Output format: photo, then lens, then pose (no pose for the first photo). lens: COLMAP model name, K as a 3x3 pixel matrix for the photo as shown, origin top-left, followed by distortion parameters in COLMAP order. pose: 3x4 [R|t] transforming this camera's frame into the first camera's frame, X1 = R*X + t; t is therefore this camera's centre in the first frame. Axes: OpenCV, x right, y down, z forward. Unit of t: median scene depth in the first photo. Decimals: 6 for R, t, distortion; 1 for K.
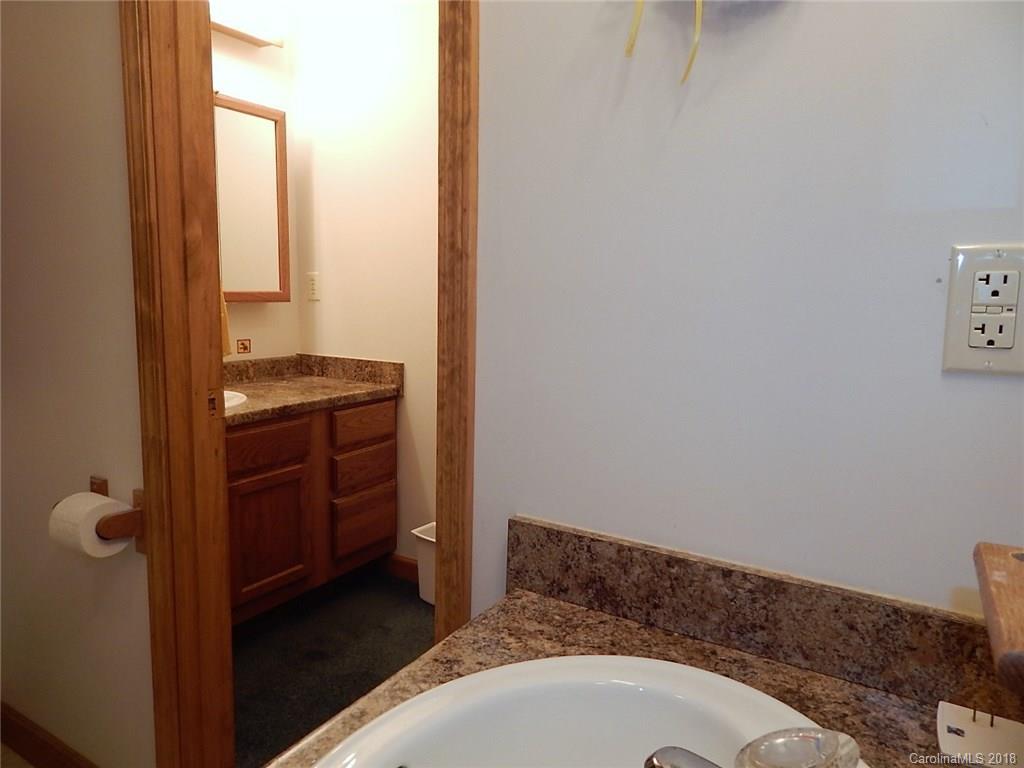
lens RADIAL K [[698.8, 0, 512.0], [0, 698.8, 384.0], [0, 0, 1]] dist [-0.026409, -0.004010]
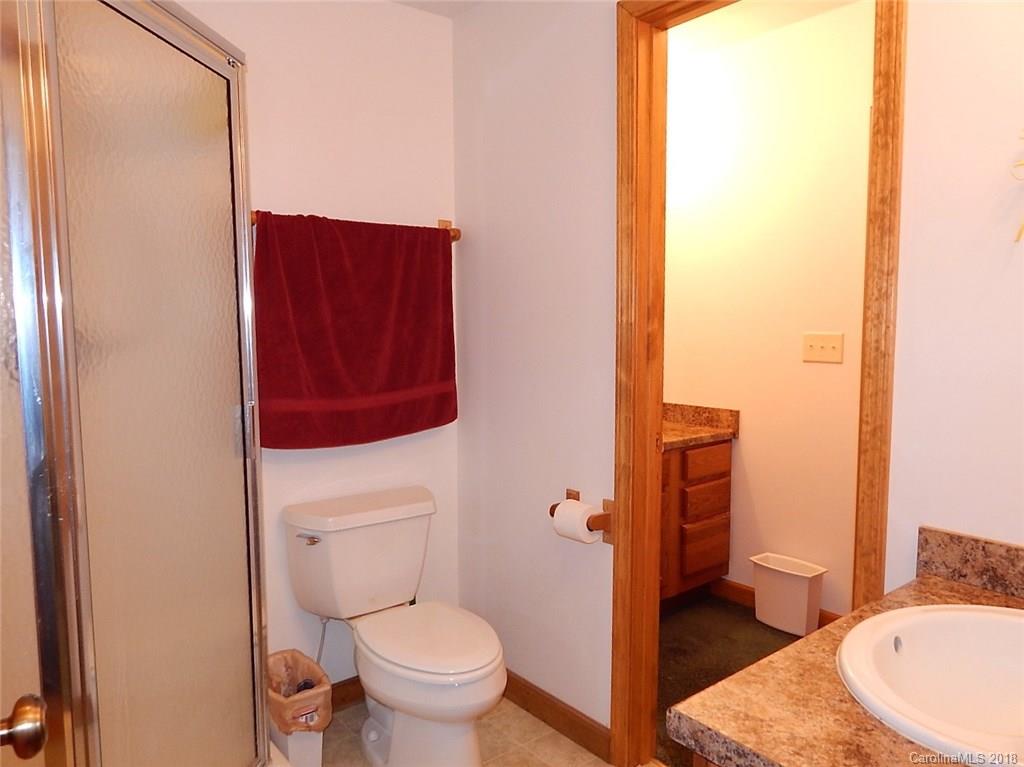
lens RADIAL K [[698.8, 0, 512.0], [0, 698.8, 383.5], [0, 0, 1]] dist [-0.026409, -0.004010]
pose [[0.925303, 0.001867, -0.379224, -0.234804], [-0.023557, 0.998340, -0.052564, -0.017301], [0.378496, 0.057571, 0.923811, -0.685654]]
